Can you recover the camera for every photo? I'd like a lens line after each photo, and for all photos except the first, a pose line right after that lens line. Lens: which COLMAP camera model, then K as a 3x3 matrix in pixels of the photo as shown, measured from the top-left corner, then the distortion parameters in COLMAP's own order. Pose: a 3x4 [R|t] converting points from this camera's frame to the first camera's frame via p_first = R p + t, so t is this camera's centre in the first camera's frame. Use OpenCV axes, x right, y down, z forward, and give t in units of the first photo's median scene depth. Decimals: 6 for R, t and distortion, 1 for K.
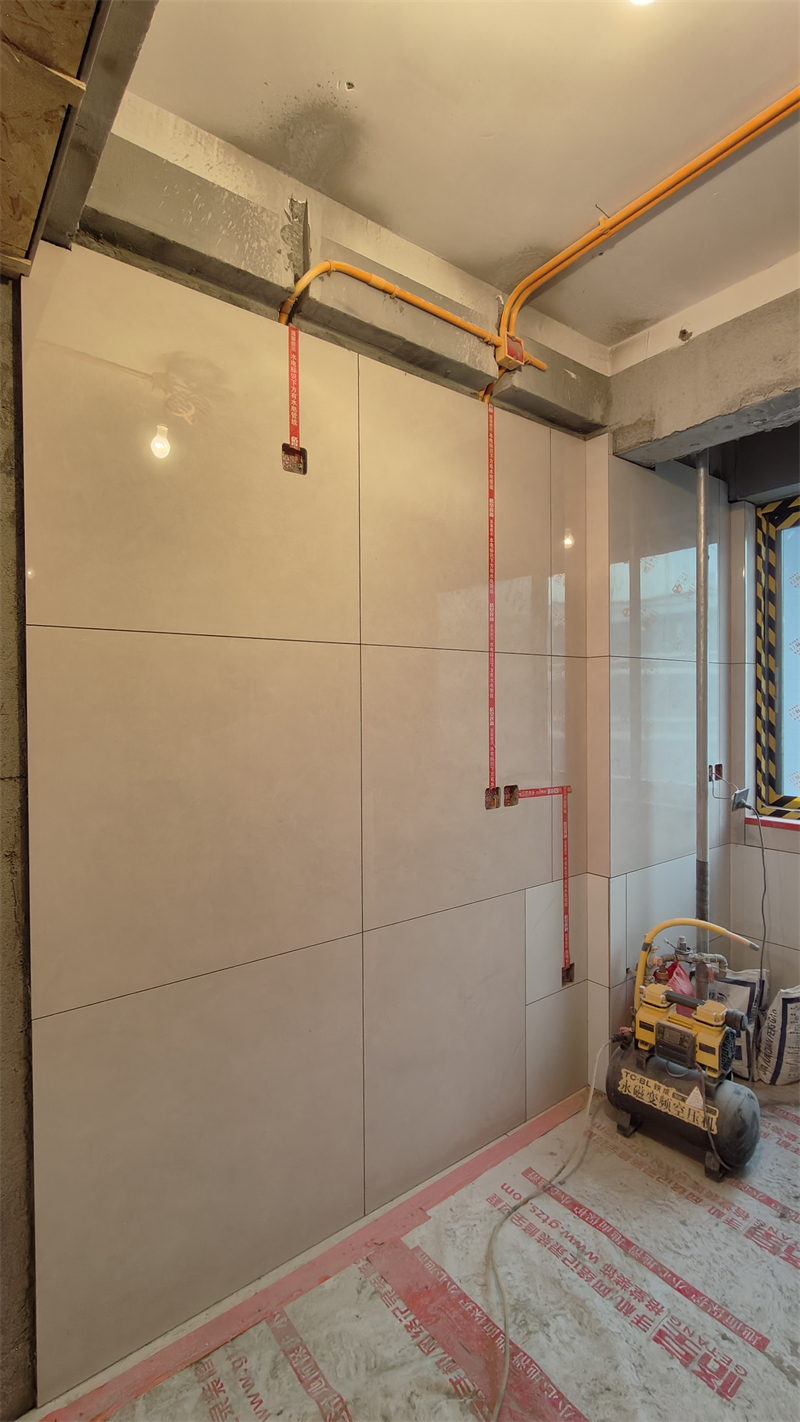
lens RADIAL K [[649.4, 0, 392.1], [0, 649.4, 708.7], [0, 0, 1]] dist [0.000634, 0.001370]
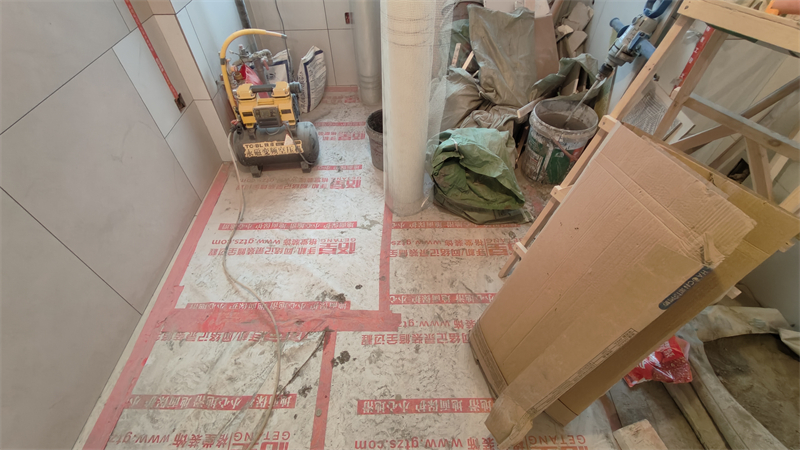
lens RADIAL K [[365.4, 0, 394.9], [0, 365.4, 226.9], [0, 0, 1]] dist [0.000634, 0.001370]
pose [[0.610125, -0.593330, 0.525078, -0.008710], [0.022804, 0.675598, 0.736917, 0.045277], [-0.791977, -0.437638, 0.425730, 0.269526]]
